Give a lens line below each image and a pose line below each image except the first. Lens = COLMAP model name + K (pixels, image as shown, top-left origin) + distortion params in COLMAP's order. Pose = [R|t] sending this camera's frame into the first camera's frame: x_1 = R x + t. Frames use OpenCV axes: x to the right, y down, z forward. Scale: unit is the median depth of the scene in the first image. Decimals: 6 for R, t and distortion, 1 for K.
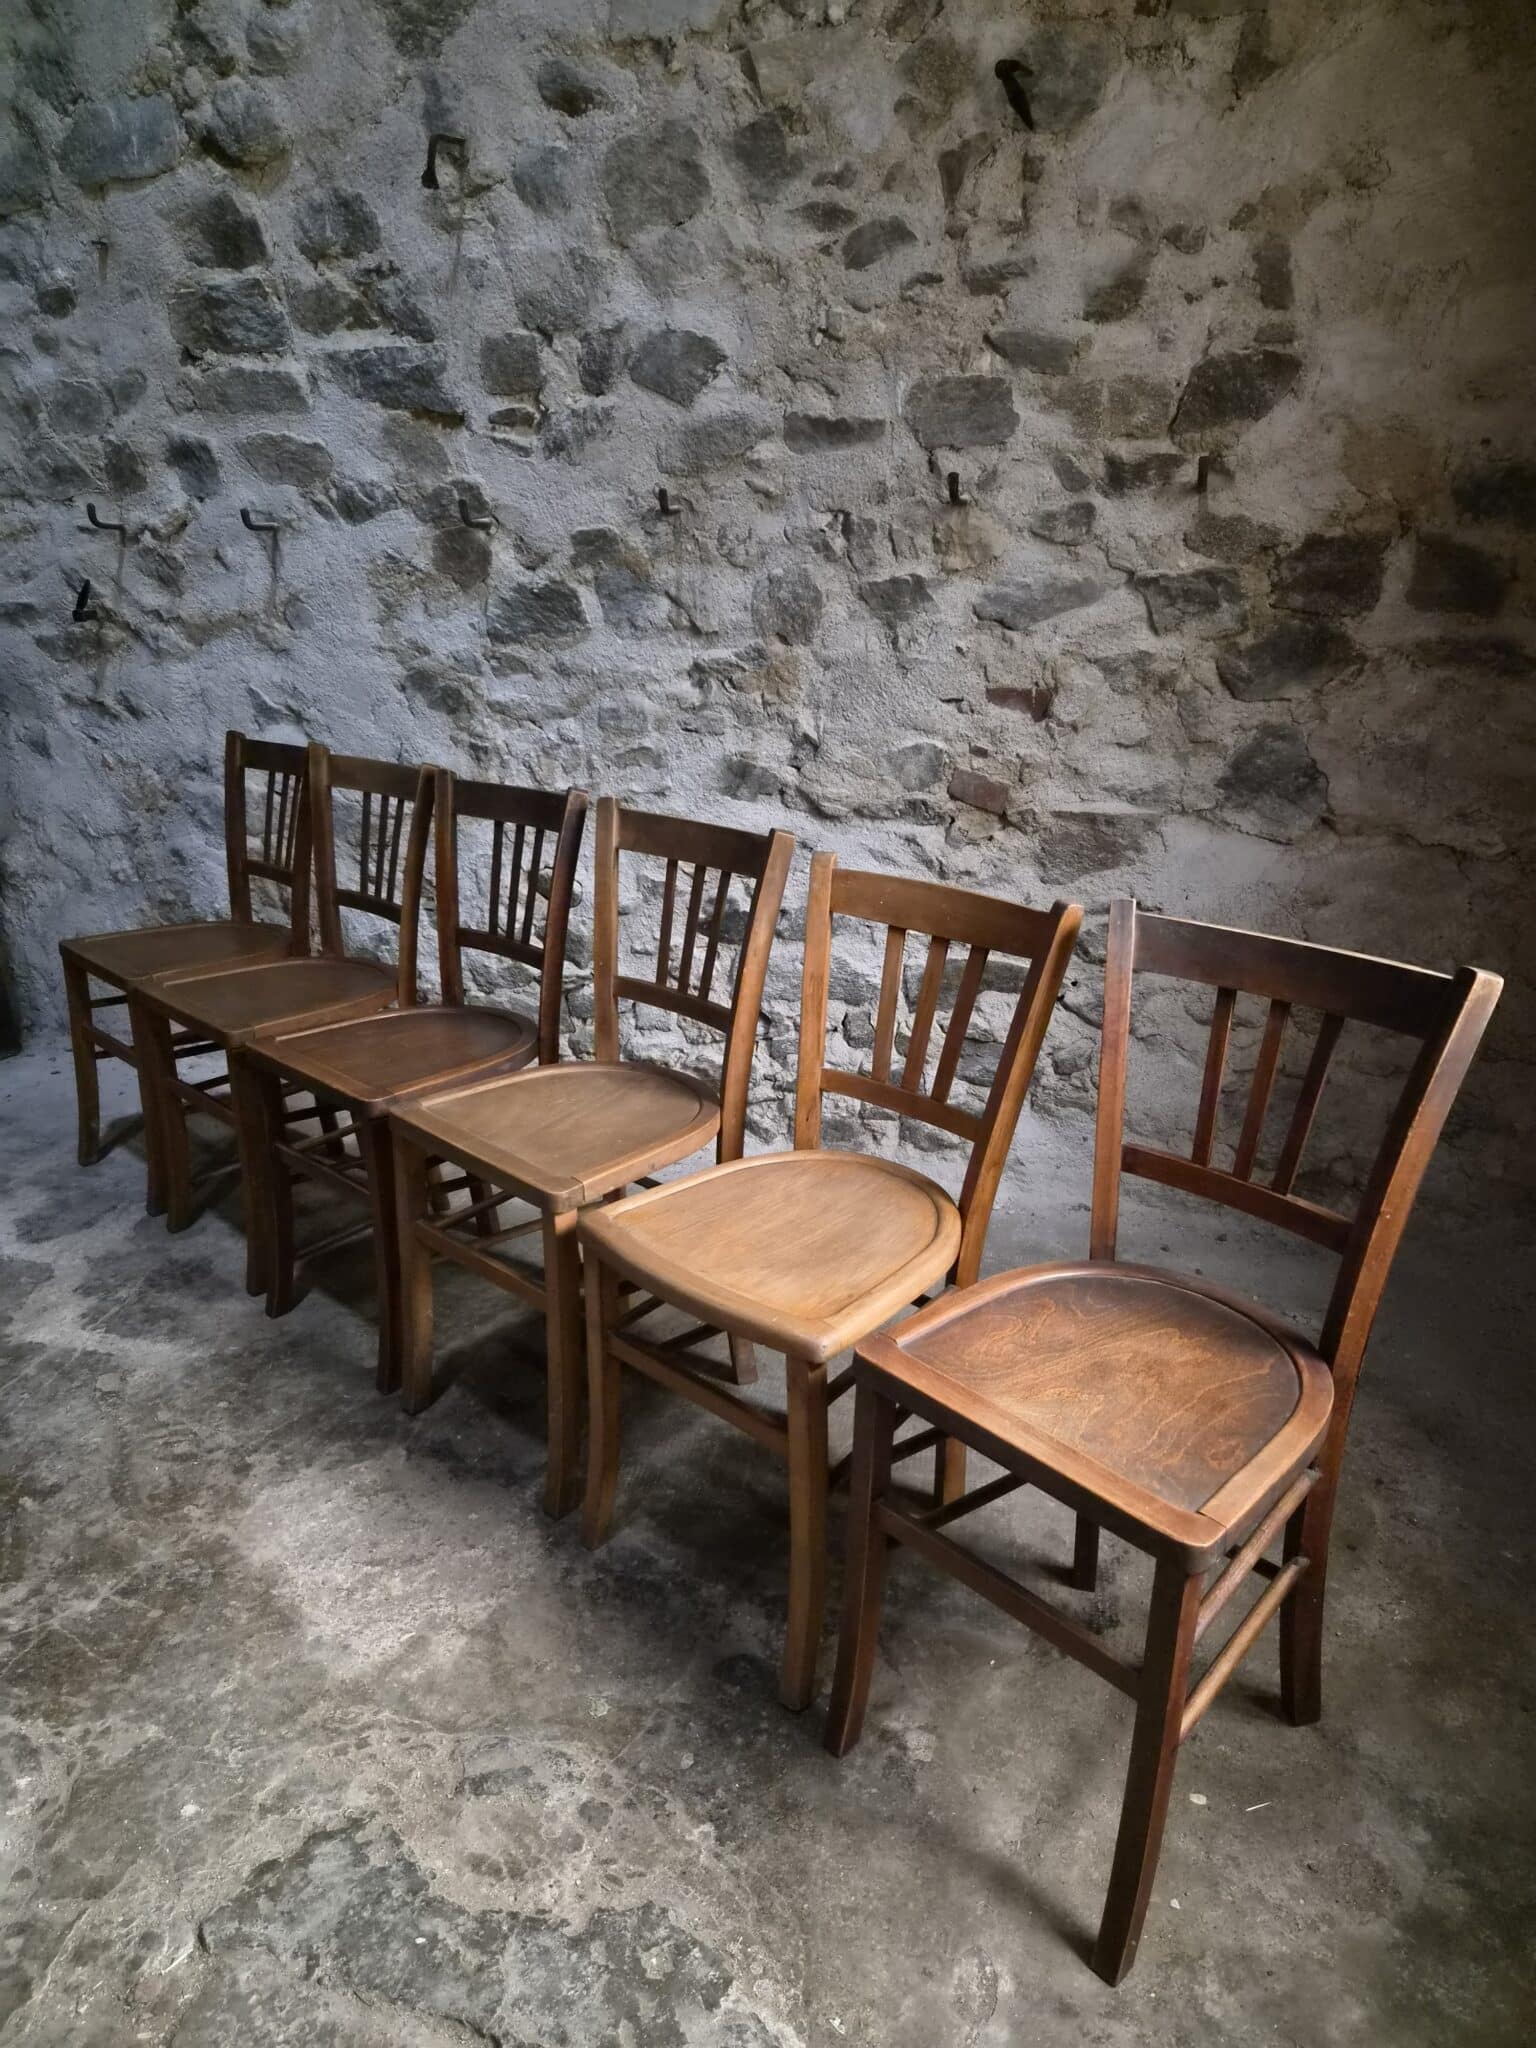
lens RADIAL K [[1364.7, 0, 785.7], [0, 1364.7, 1040.5], [0, 0, 1]] dist [0.072006, -0.055700]
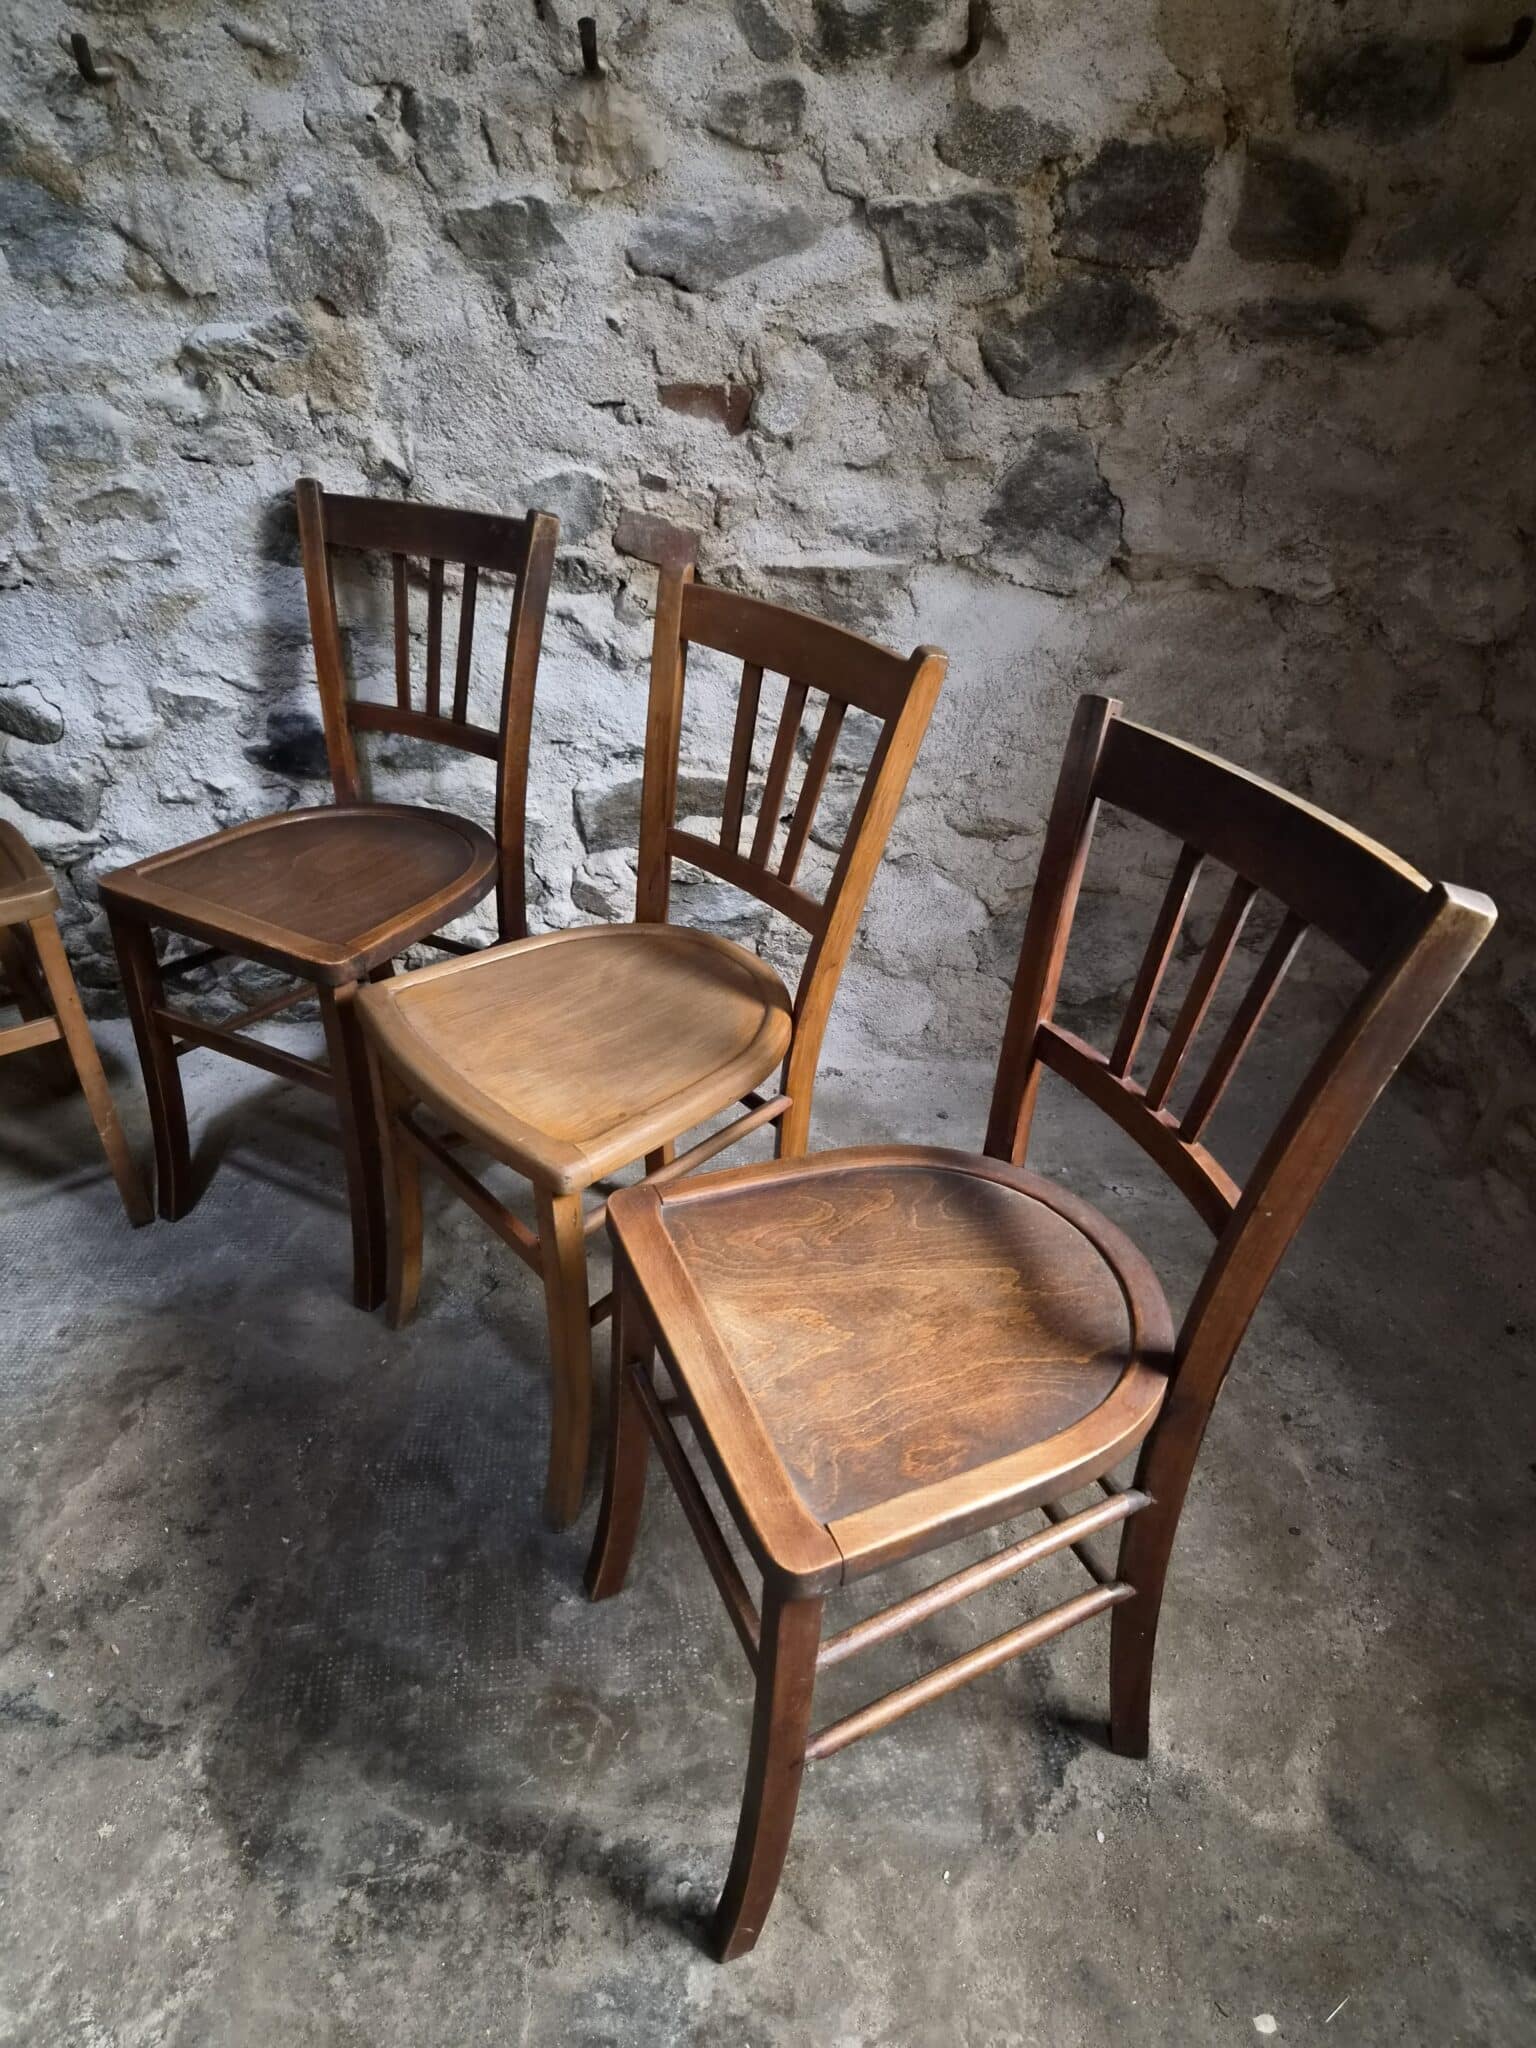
lens RADIAL K [[1369.2, 0, 756.1], [0, 1369.2, 1014.6], [0, 0, 1]] dist [0.066885, -0.051047]
pose [[0.947392, -0.158178, 0.278260, -0.047168], [0.099101, 0.971596, 0.214897, -0.093706], [-0.304349, -0.176016, 0.936157, 0.280061]]
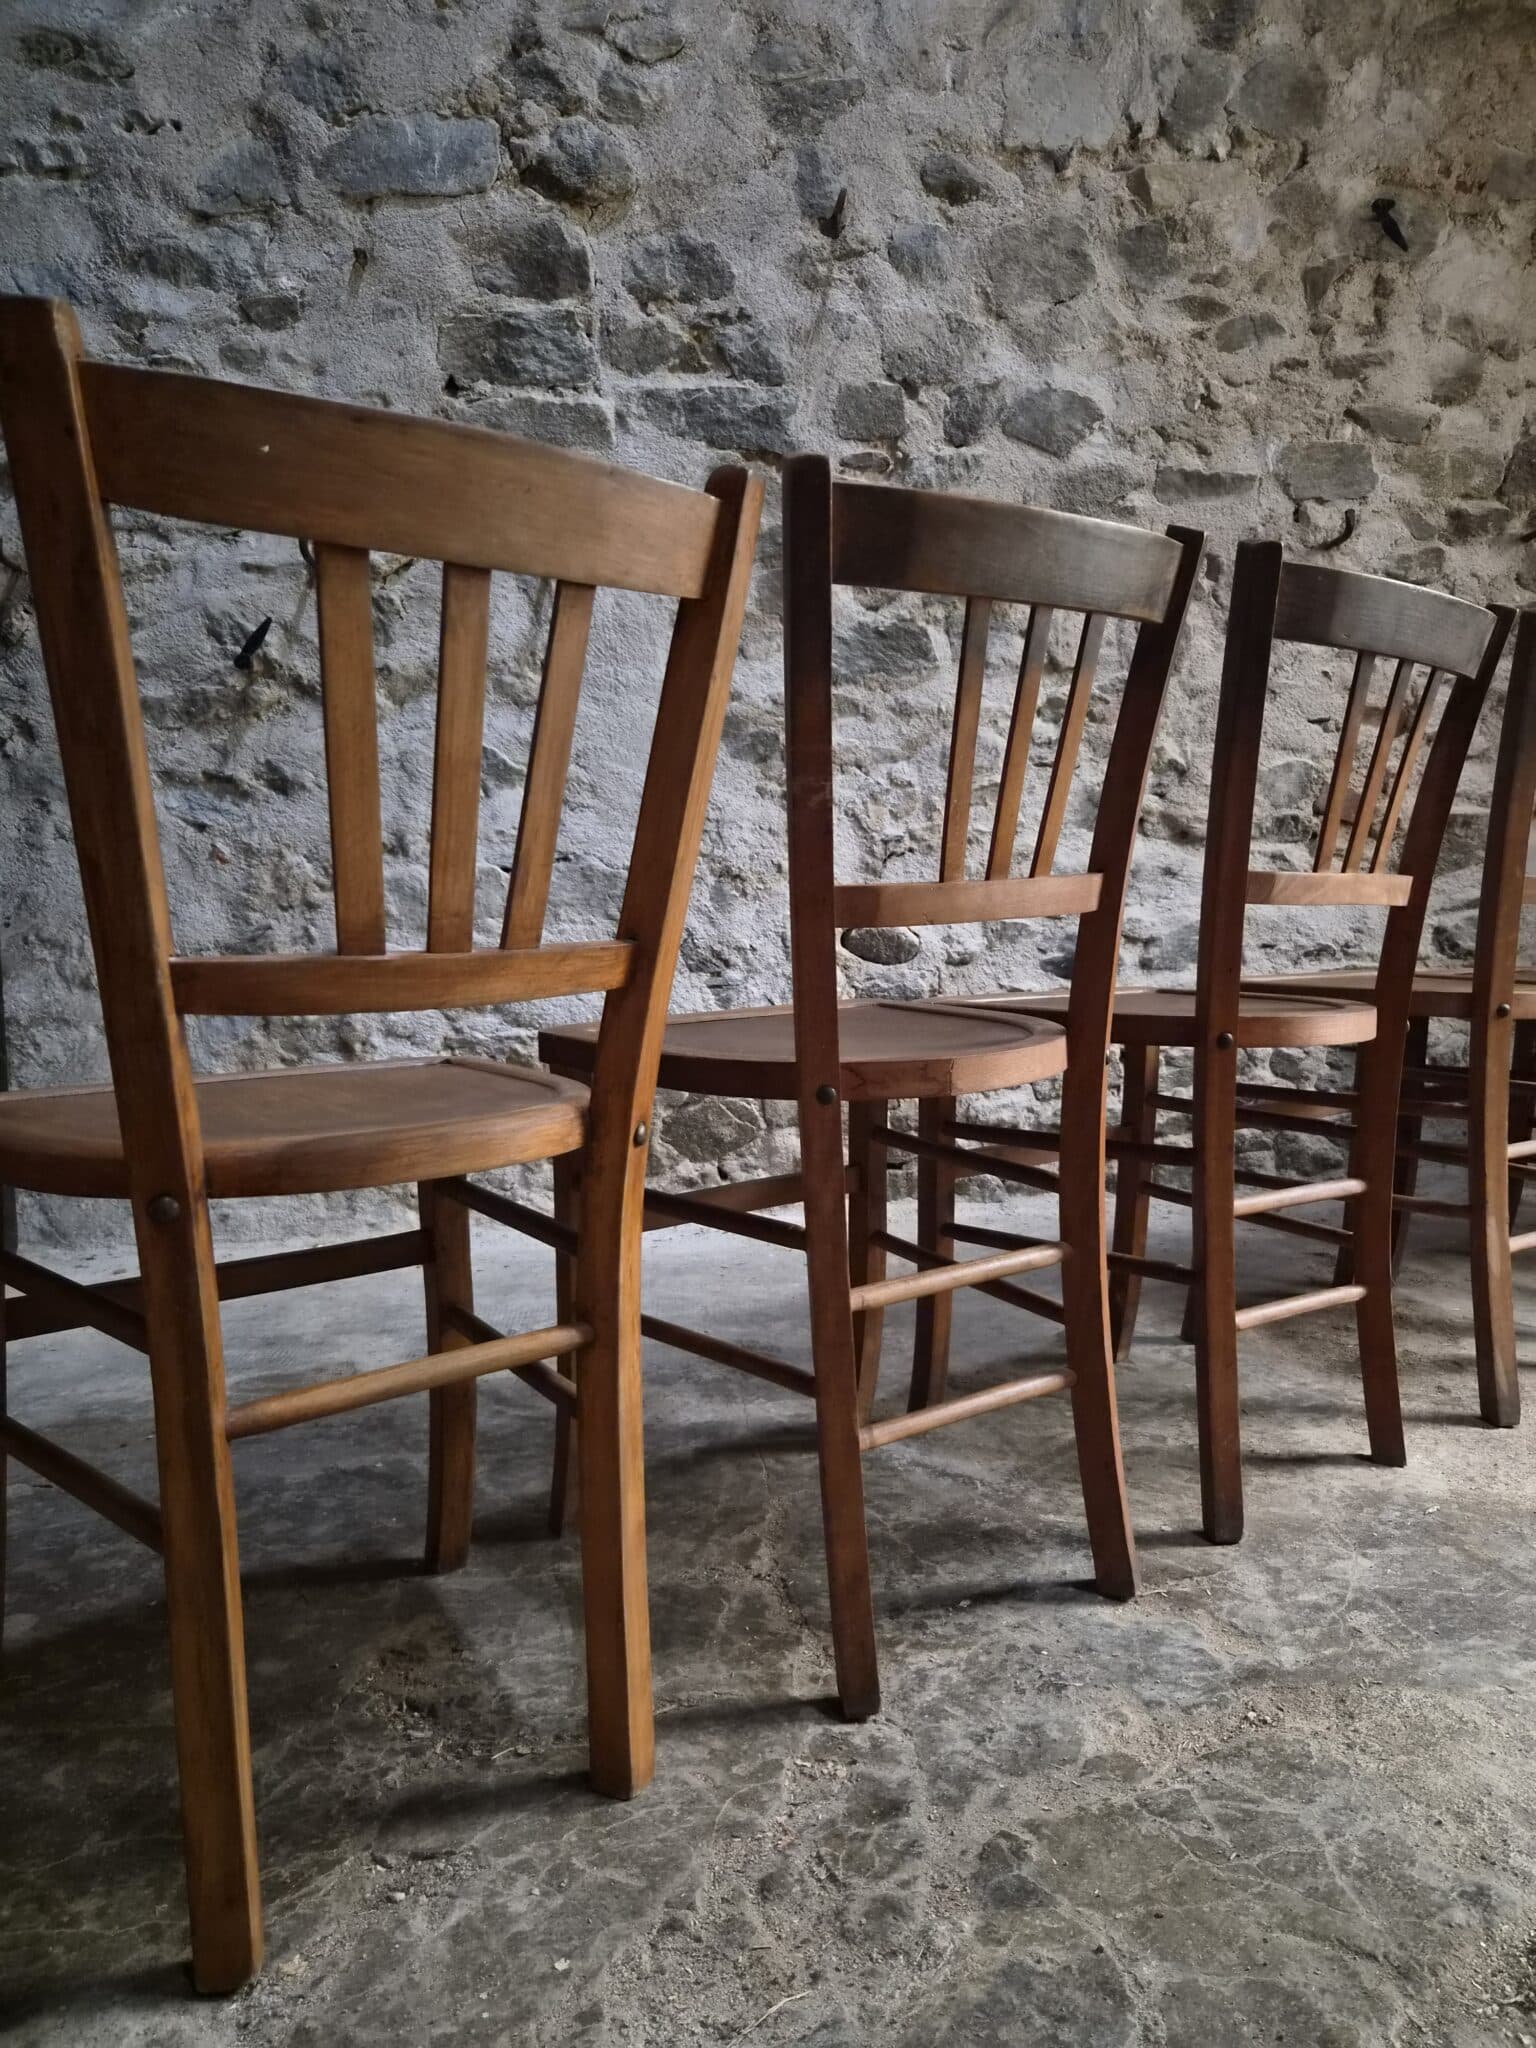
lens RADIAL K [[1377.6, 0, 786.4], [0, 1377.6, 1029.3], [0, 0, 1]] dist [0.065949, -0.053918]
pose [[0.901057, -0.033034, 0.432440, -0.729366], [0.156869, 0.954410, -0.253954, 0.193606], [-0.404336, 0.296664, 0.865161, 0.291884]]
